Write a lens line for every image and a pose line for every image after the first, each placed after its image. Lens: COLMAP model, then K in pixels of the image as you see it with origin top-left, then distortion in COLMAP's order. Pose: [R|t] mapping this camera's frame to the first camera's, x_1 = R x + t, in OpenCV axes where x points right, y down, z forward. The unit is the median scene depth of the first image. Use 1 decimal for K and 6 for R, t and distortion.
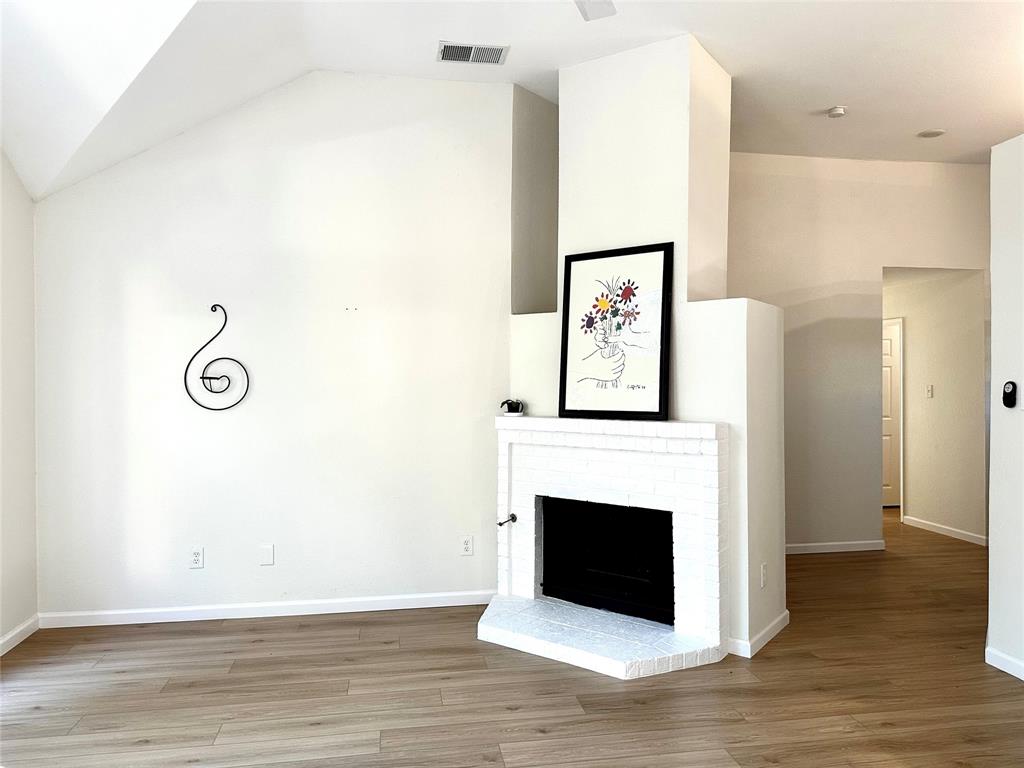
lens RADIAL K [[716.4, 0, 517.4], [0, 716.4, 385.3], [0, 0, 1]] dist [0.135384, -0.193715]
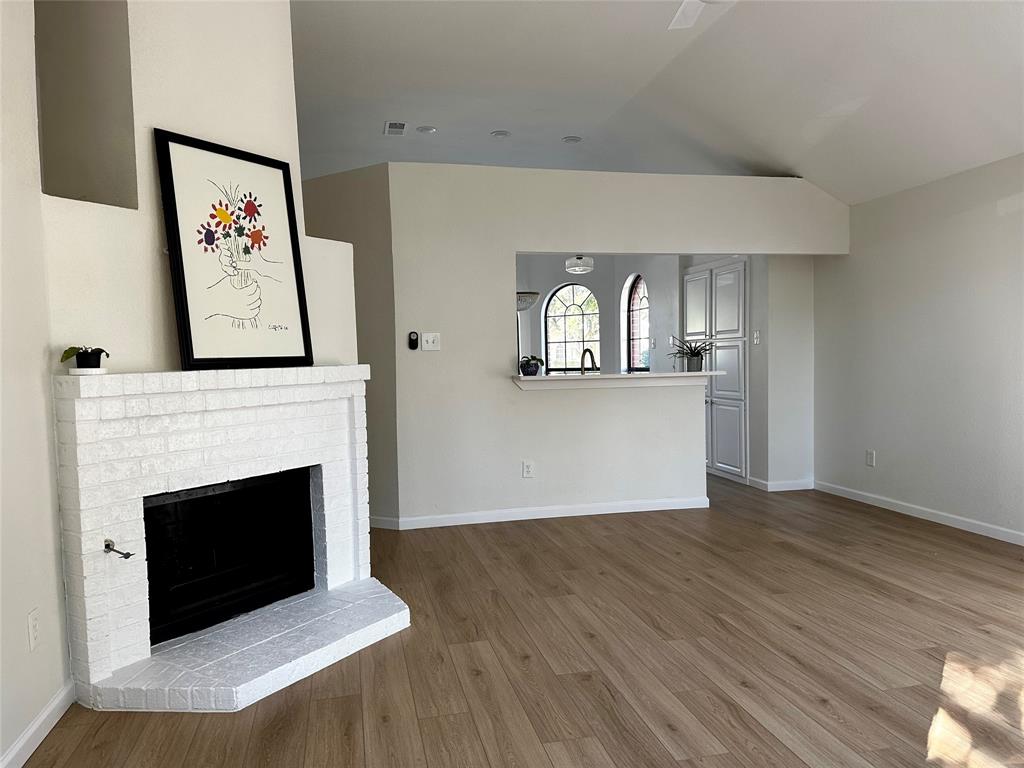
lens RADIAL K [[716.4, 0, 517.4], [0, 716.4, 385.3], [0, 0, 1]] dist [0.135384, -0.193715]
pose [[-0.052400, -0.045433, 0.997592, -0.675757], [0.028191, 0.998499, 0.046955, 0.036896], [-0.998228, 0.030583, -0.051040, 0.750430]]
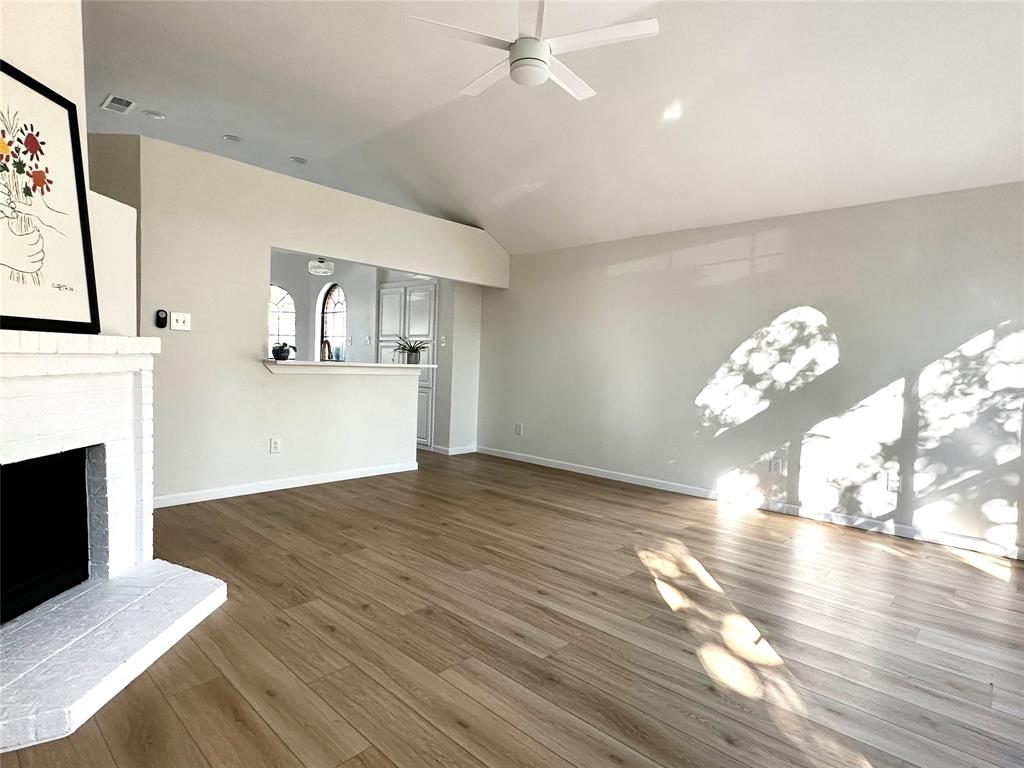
lens RADIAL K [[550.6, 0, 512.0], [0, 550.6, 384.0], [0, 0, 1]] dist [0.002032, 0.002937]
pose [[-0.594839, -0.063170, 0.801359, -0.545049], [-0.034830, 0.997997, 0.052816, 0.053597], [-0.803090, 0.003506, -0.595848, 0.945828]]
